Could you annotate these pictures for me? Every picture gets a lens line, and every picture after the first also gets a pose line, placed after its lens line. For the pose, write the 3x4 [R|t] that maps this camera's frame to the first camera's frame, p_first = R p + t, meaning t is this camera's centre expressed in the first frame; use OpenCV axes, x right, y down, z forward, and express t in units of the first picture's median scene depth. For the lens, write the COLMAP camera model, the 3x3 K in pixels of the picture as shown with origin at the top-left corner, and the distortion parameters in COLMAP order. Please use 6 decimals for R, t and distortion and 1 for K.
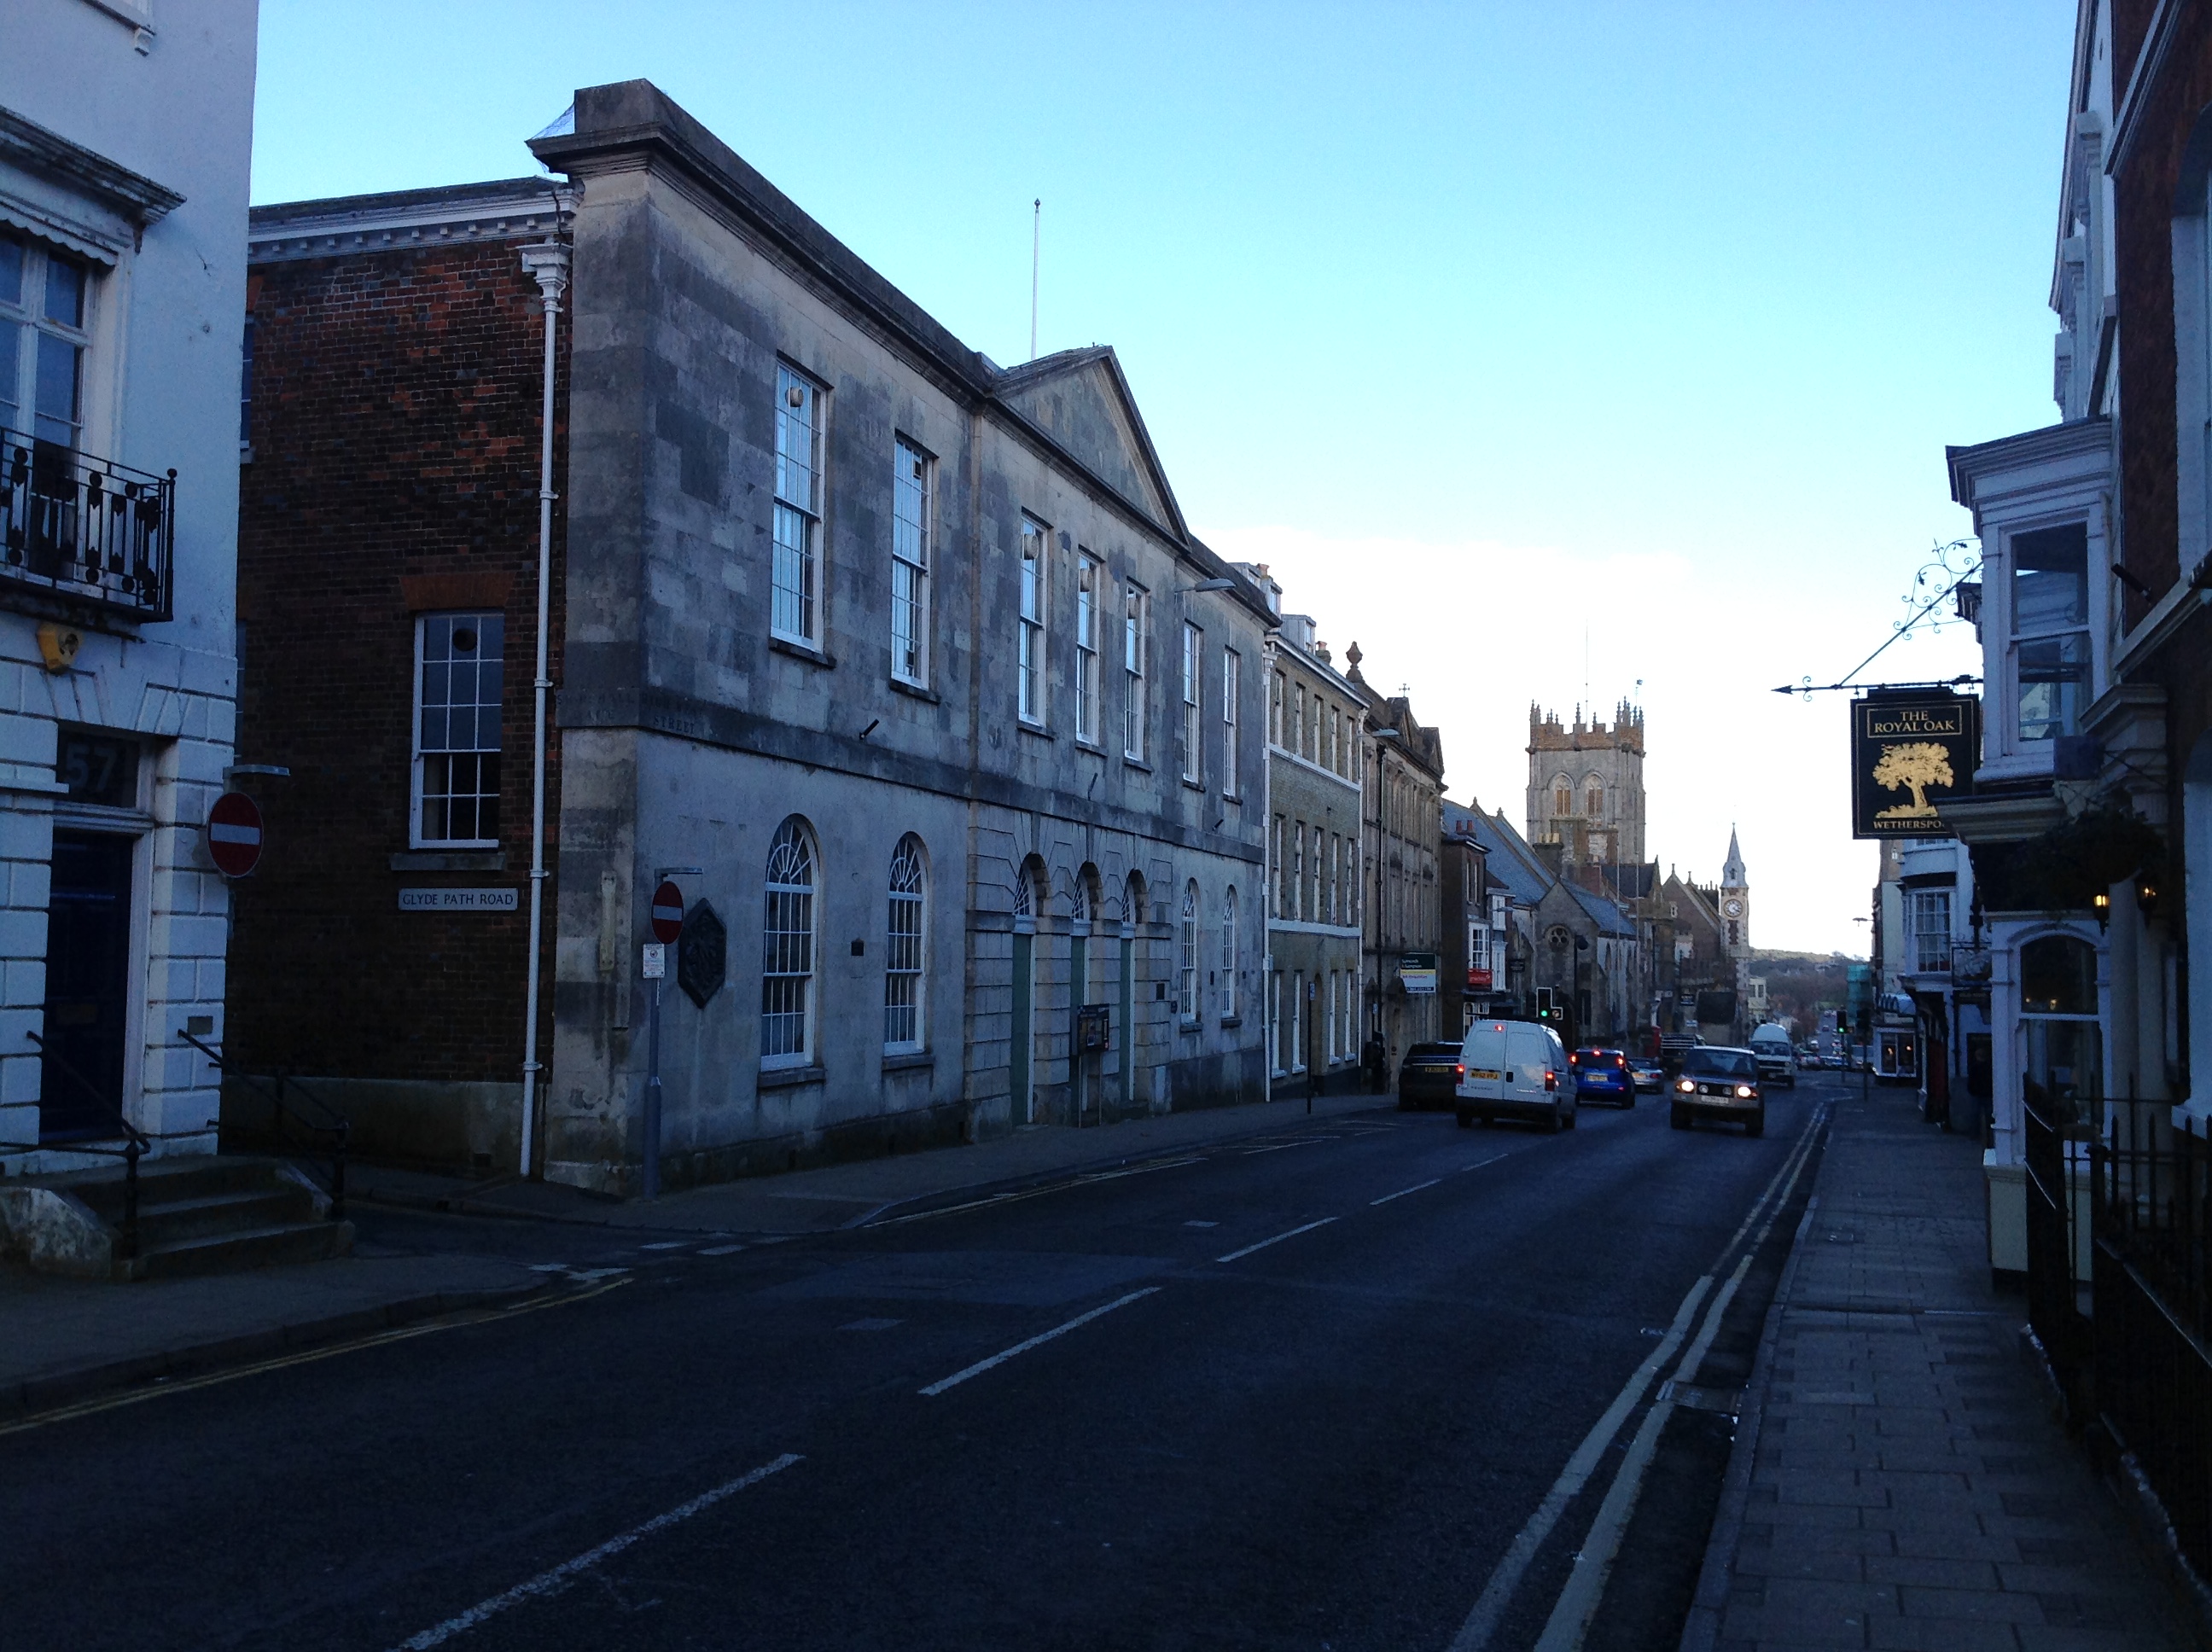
lens RADIAL K [[2065.0, 0, 1106.0], [0, 2065.0, 826.0], [0, 0, 1]] dist [0.118768, -0.259611]
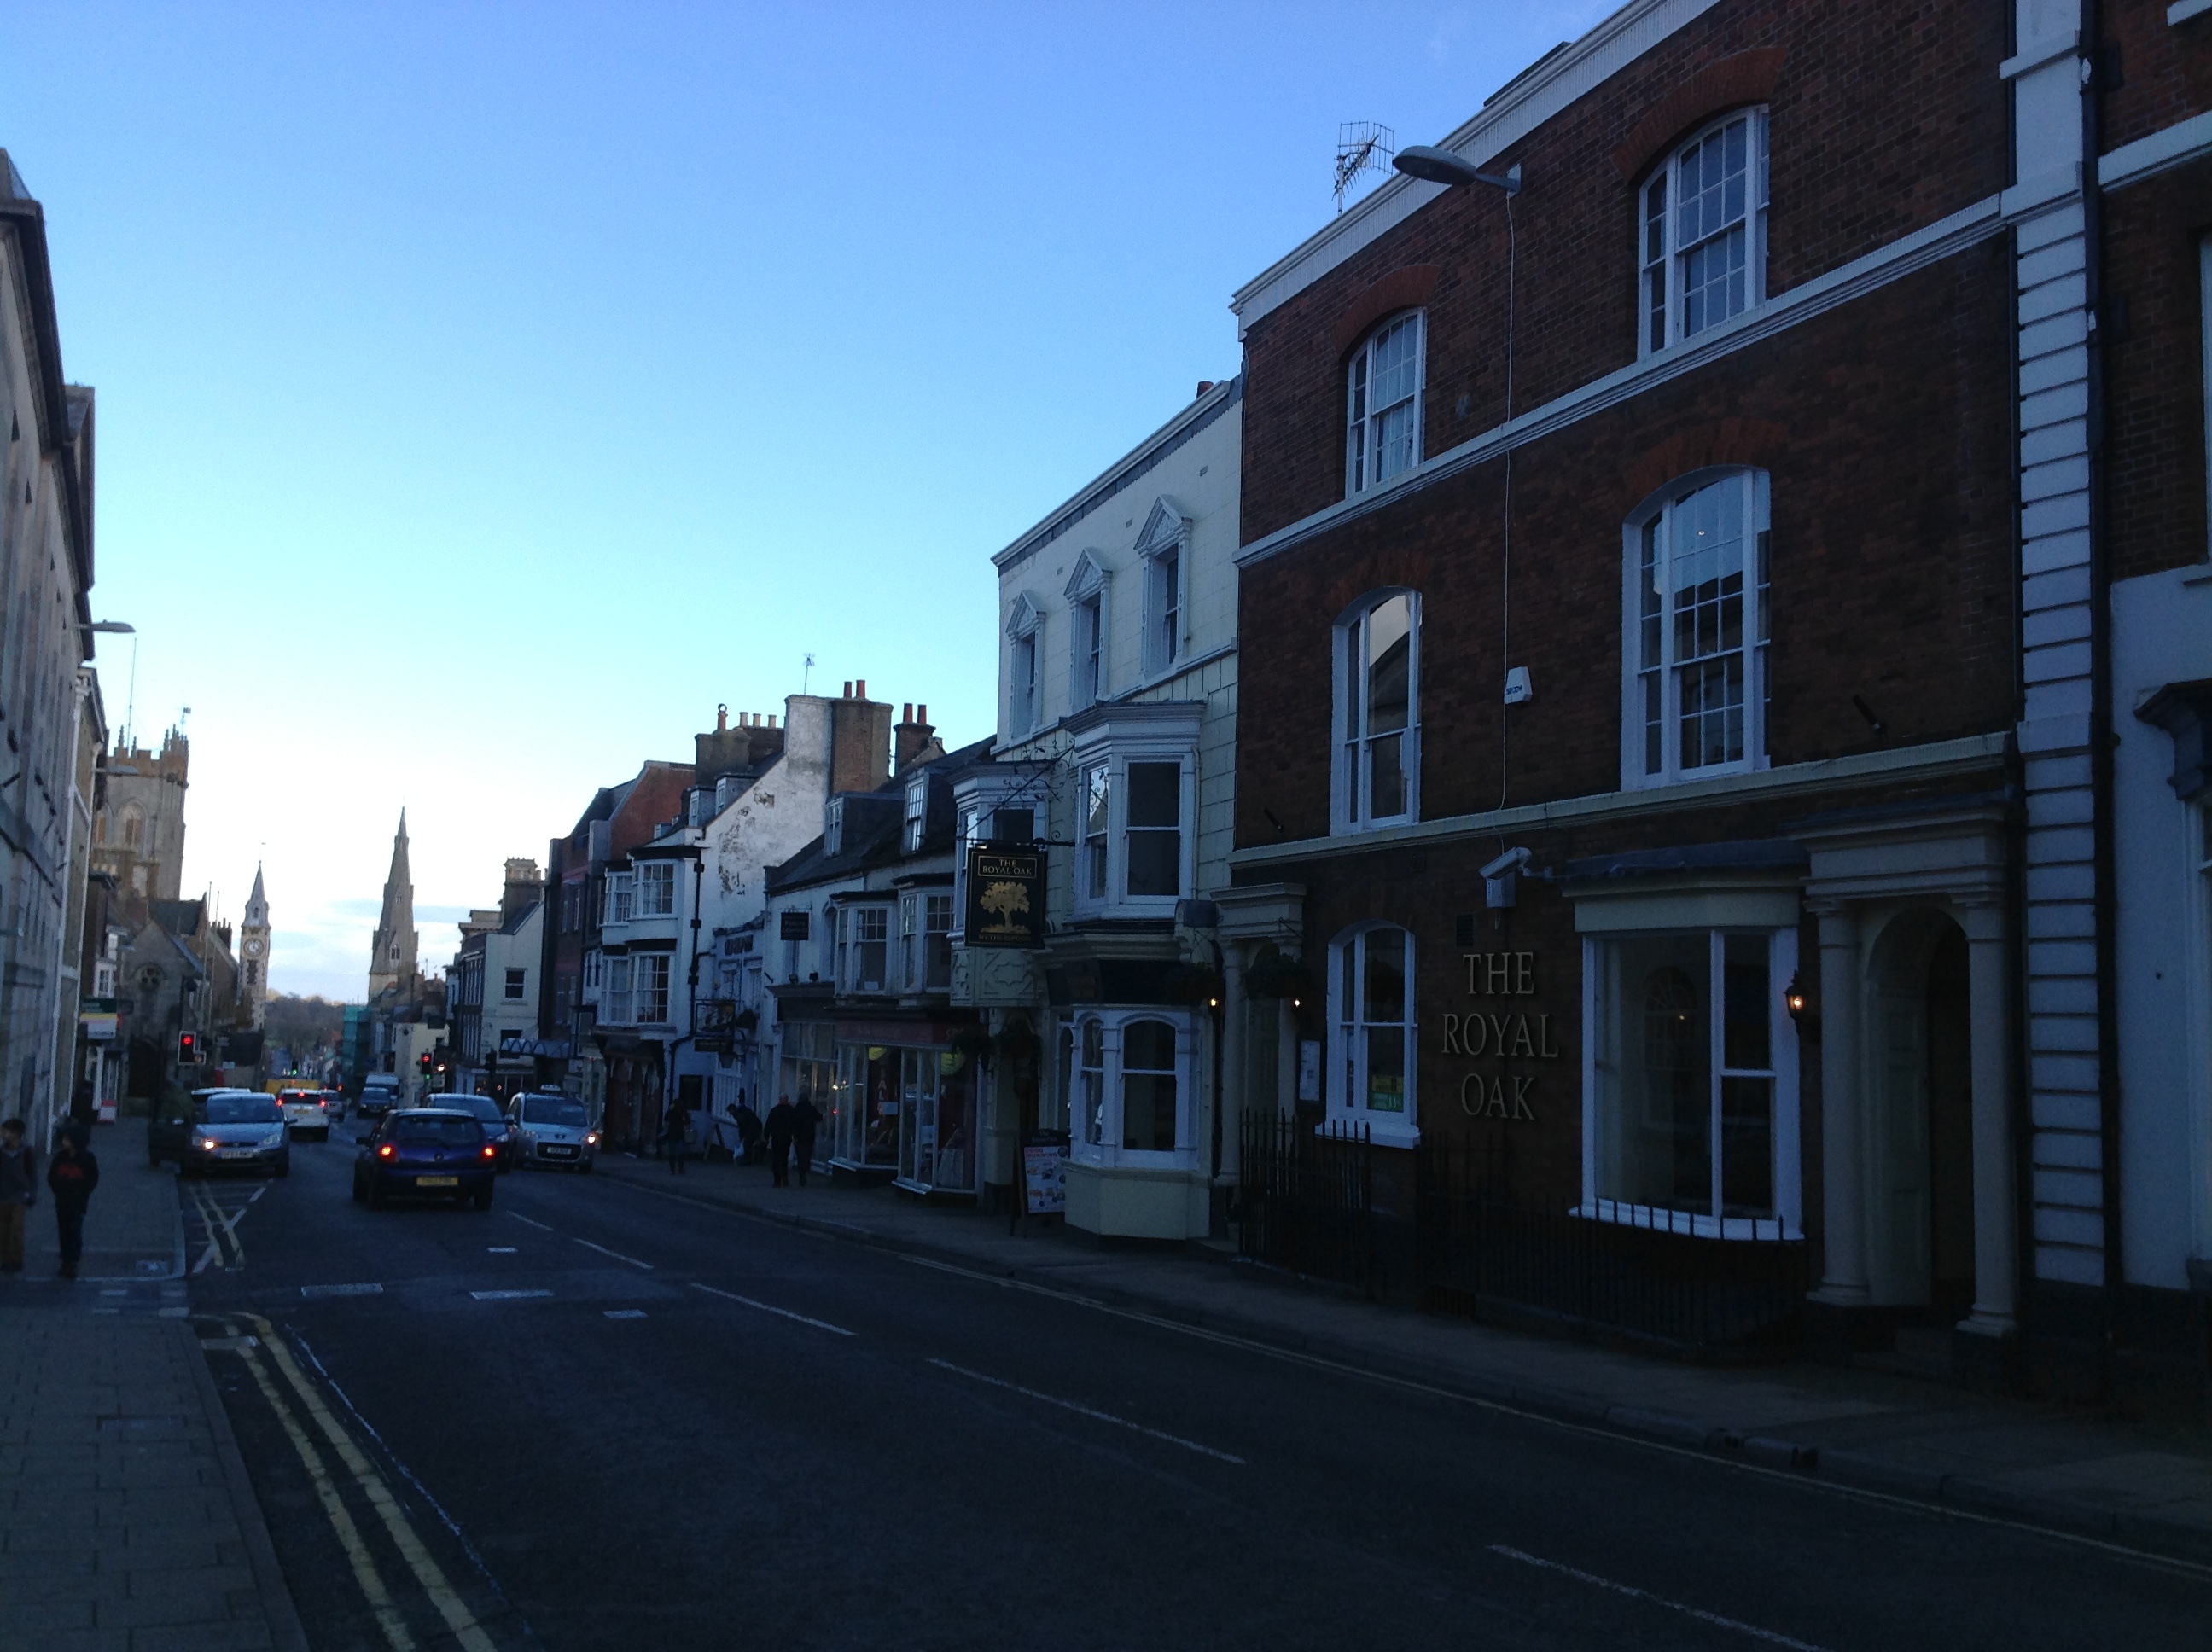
lens RADIAL K [[2065.0, 0, 1106.0], [0, 2065.0, 826.0], [0, 0, 1]] dist [0.118768, -0.259611]
pose [[0.752881, 0.073811, 0.654004, -0.092713], [-0.062081, 0.997225, -0.041080, -0.004341], [-0.655222, -0.009673, 0.755374, -0.024215]]
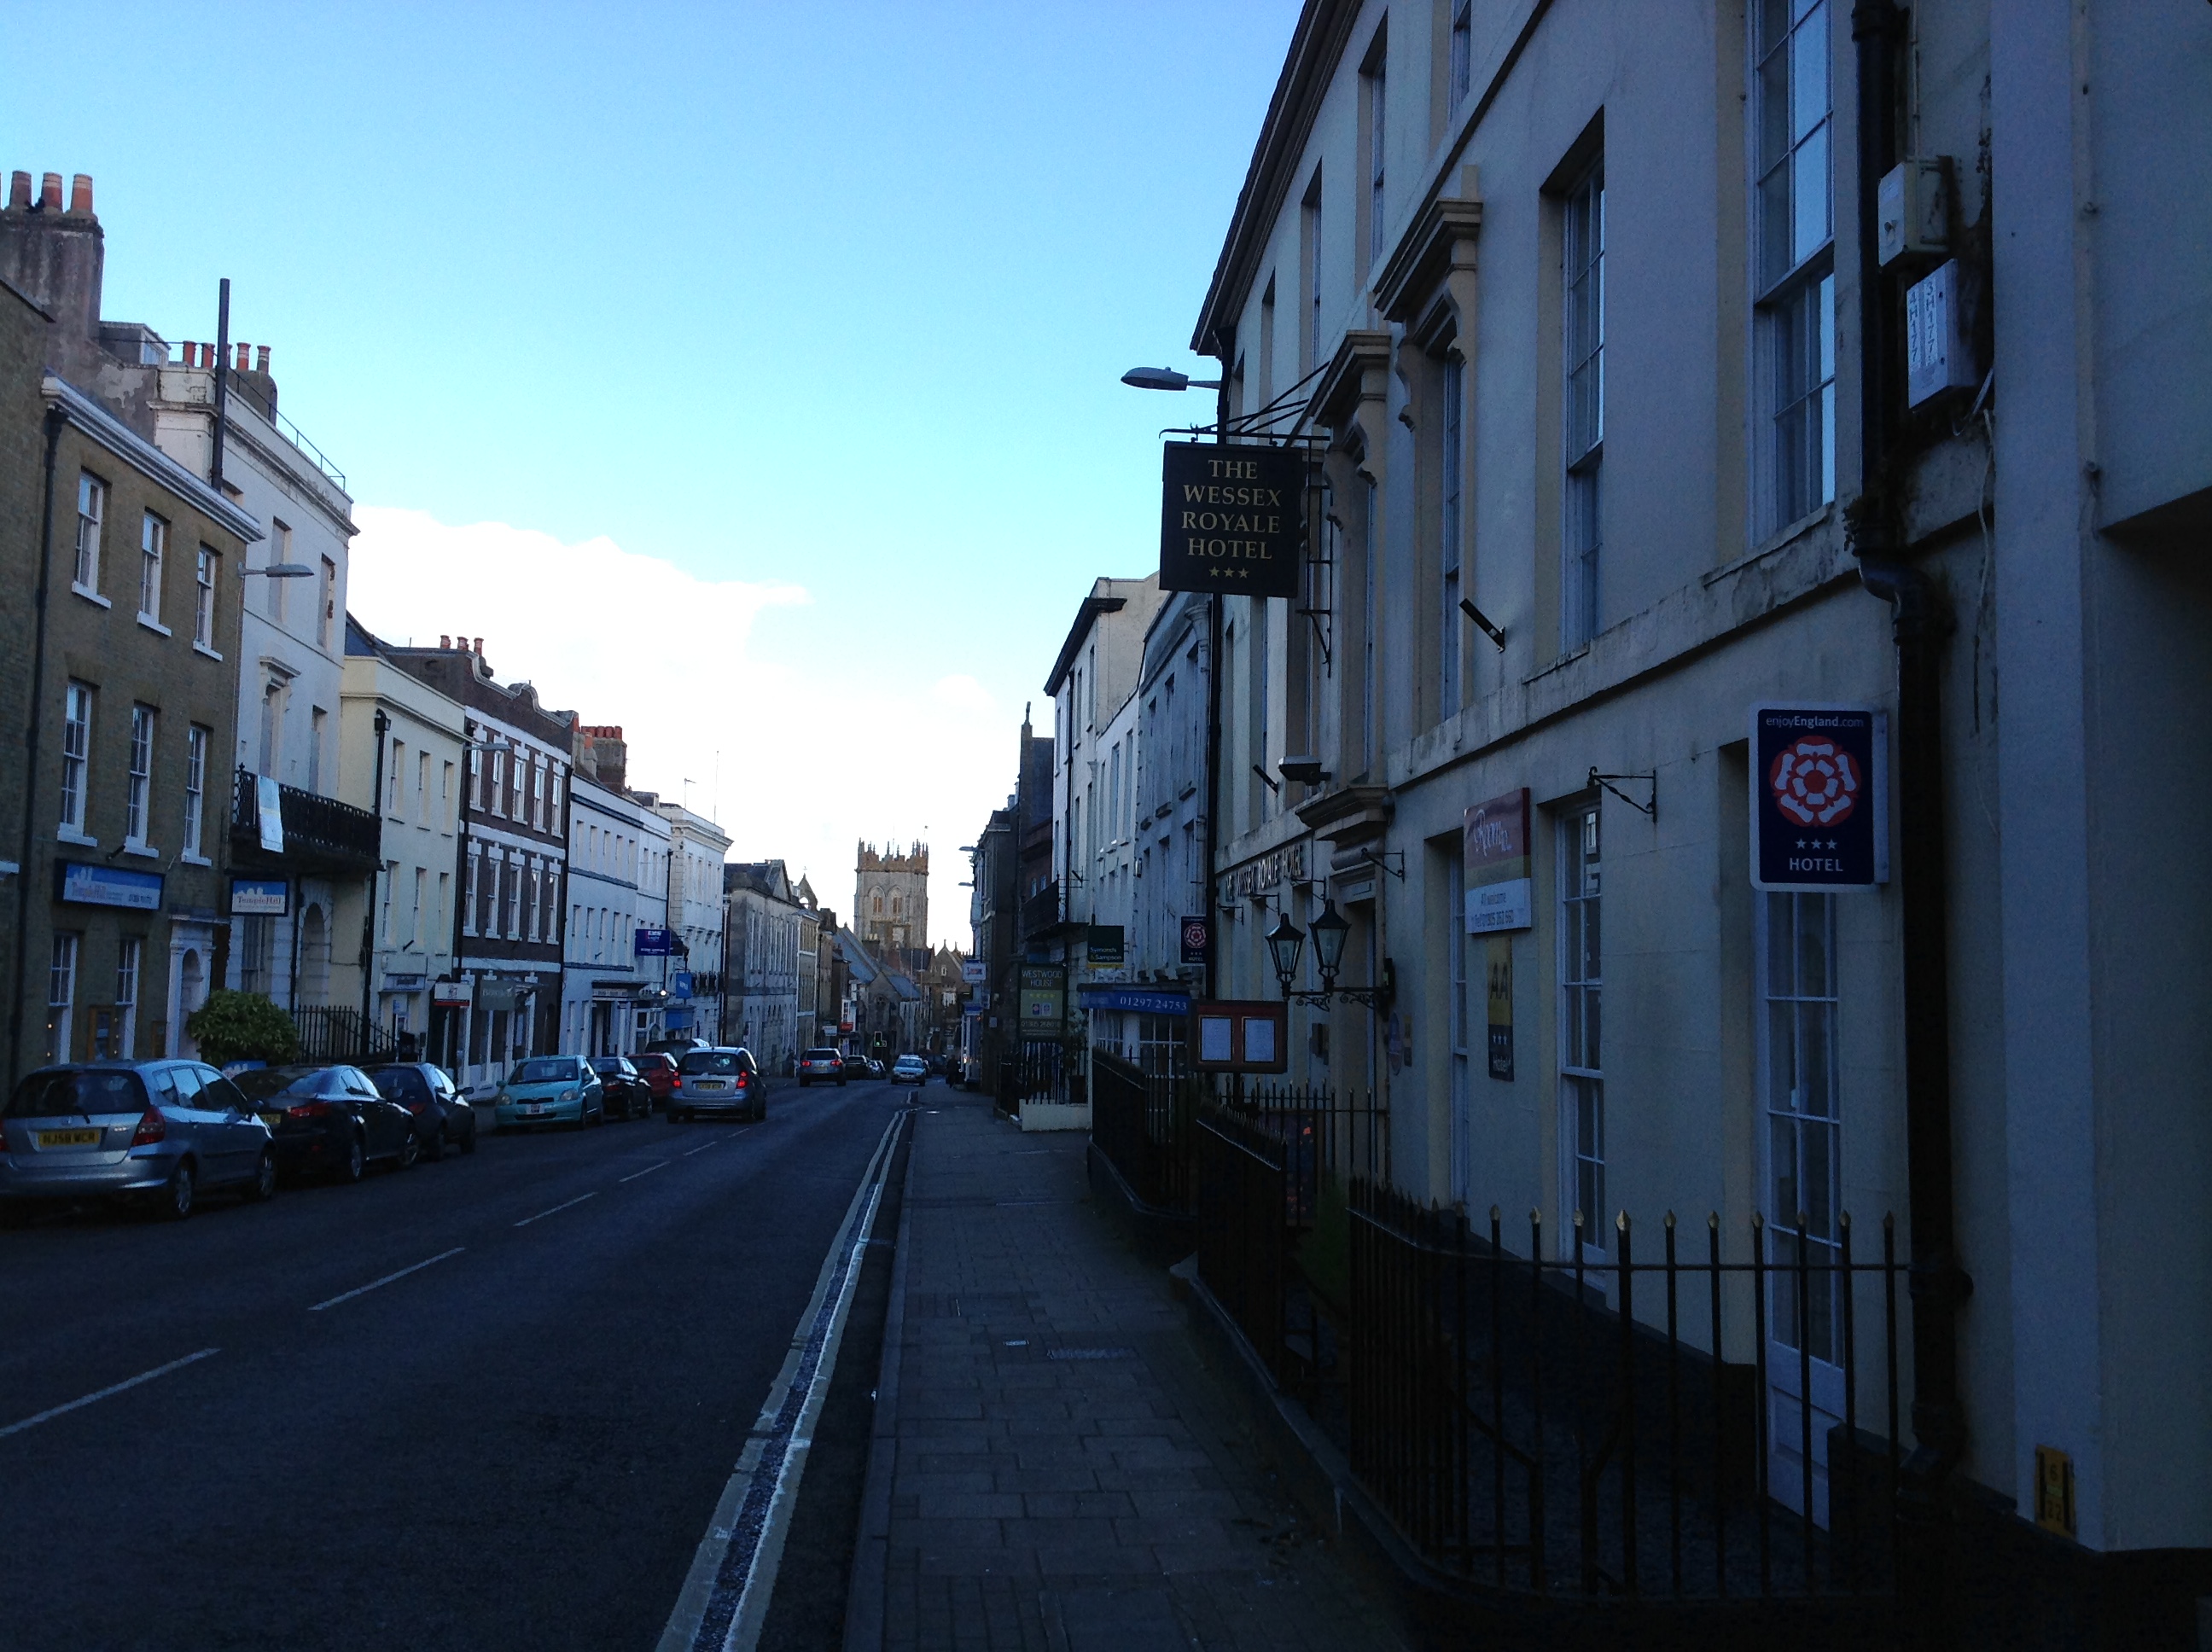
lens RADIAL K [[2065.0, 0, 1106.0], [0, 2065.0, 826.0], [0, 0, 1]] dist [0.118768, -0.259611]
pose [[0.942630, 0.033784, 0.332126, -0.226252], [-0.030085, 0.999415, -0.016276, -0.084656], [-0.332482, 0.005350, 0.943094, -0.870397]]
